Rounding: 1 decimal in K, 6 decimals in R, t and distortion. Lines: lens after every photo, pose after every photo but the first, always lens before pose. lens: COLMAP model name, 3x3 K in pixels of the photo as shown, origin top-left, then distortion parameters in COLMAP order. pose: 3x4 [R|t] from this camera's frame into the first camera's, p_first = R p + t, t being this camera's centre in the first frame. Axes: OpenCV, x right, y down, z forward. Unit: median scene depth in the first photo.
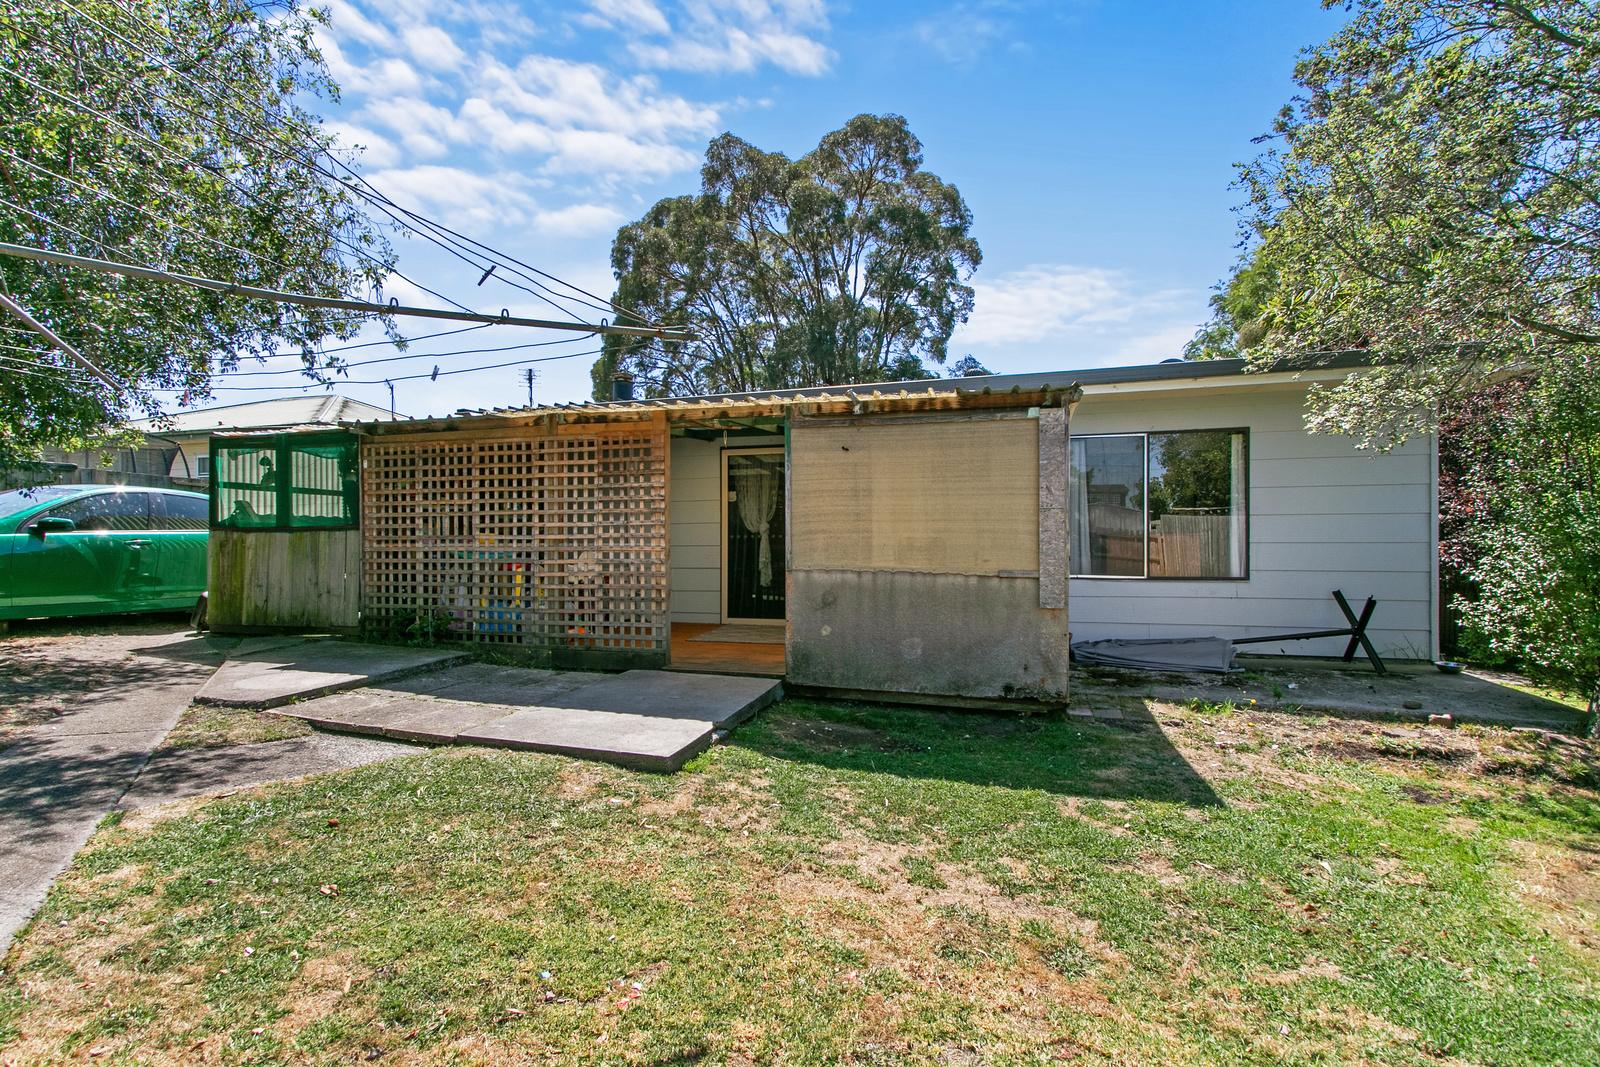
lens RADIAL K [[728.4, 0, 797.9], [0, 728.4, 545.4], [0, 0, 1]] dist [-0.000175, 0.000295]
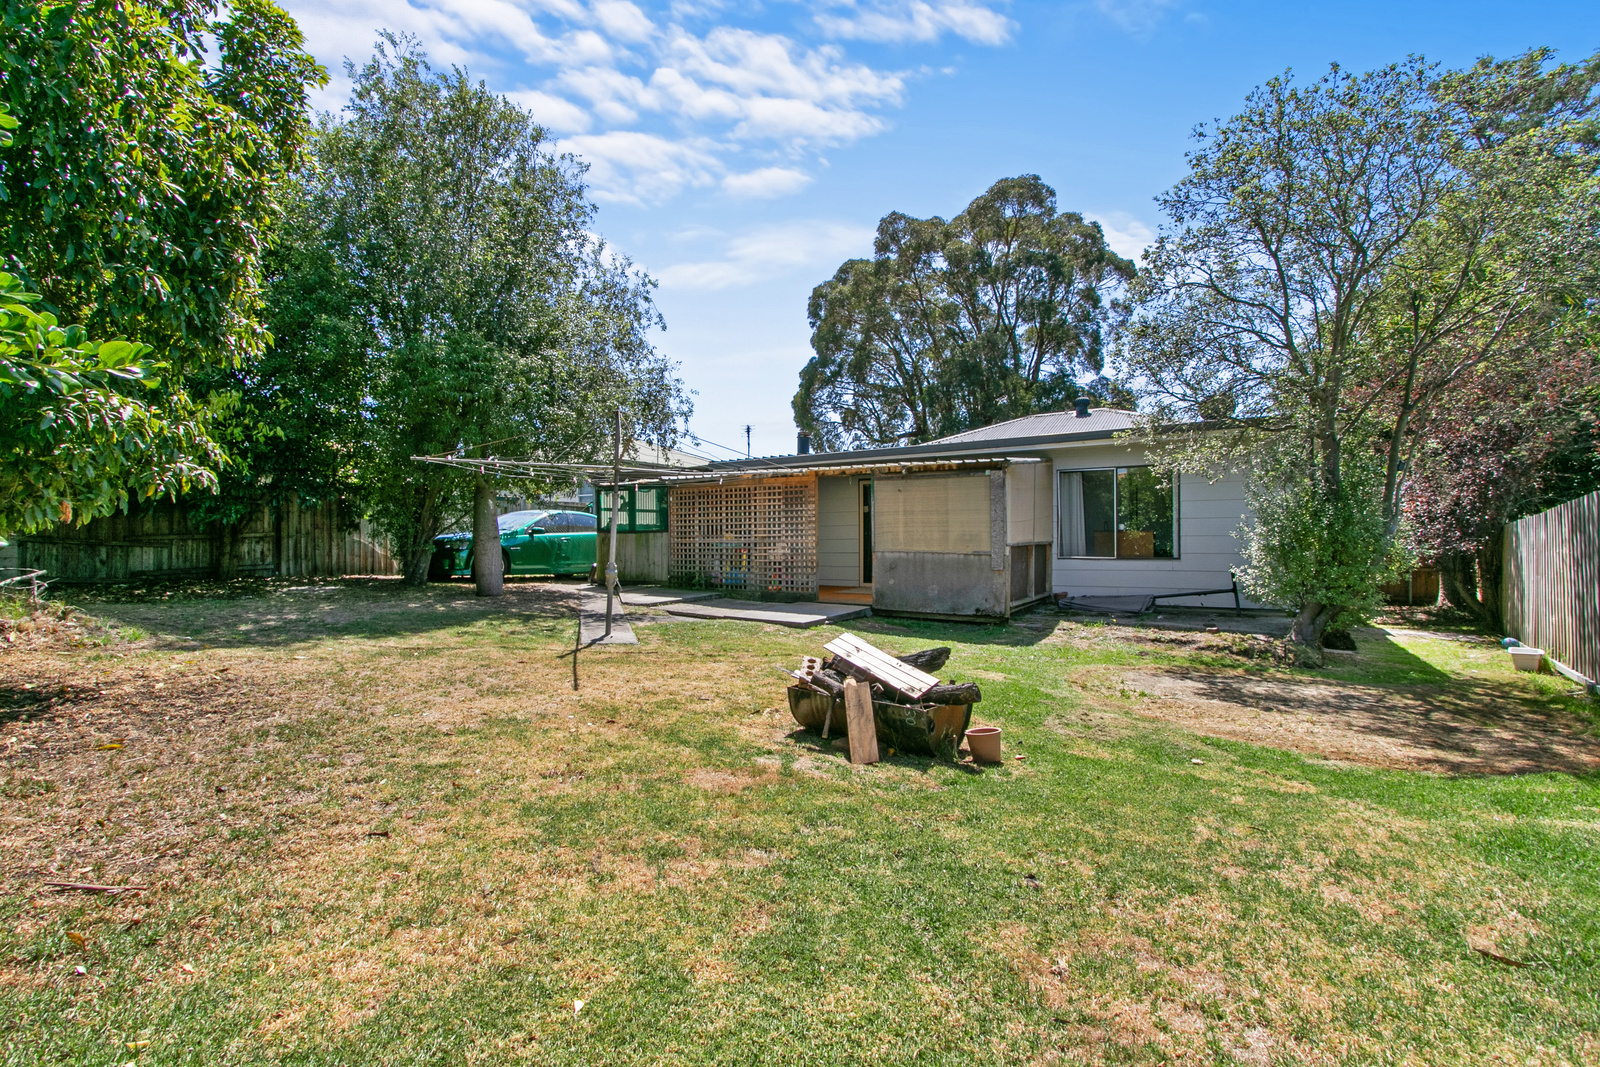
lens RADIAL K [[728.4, 0, 800.5], [0, 728.4, 535.2], [0, 0, 1]] dist [-0.000175, 0.000295]
pose [[0.960860, -0.006887, -0.276950, 0.266738], [0.006682, 0.999976, -0.001685, -0.006233], [0.276955, -0.000232, 0.960883, -0.739999]]
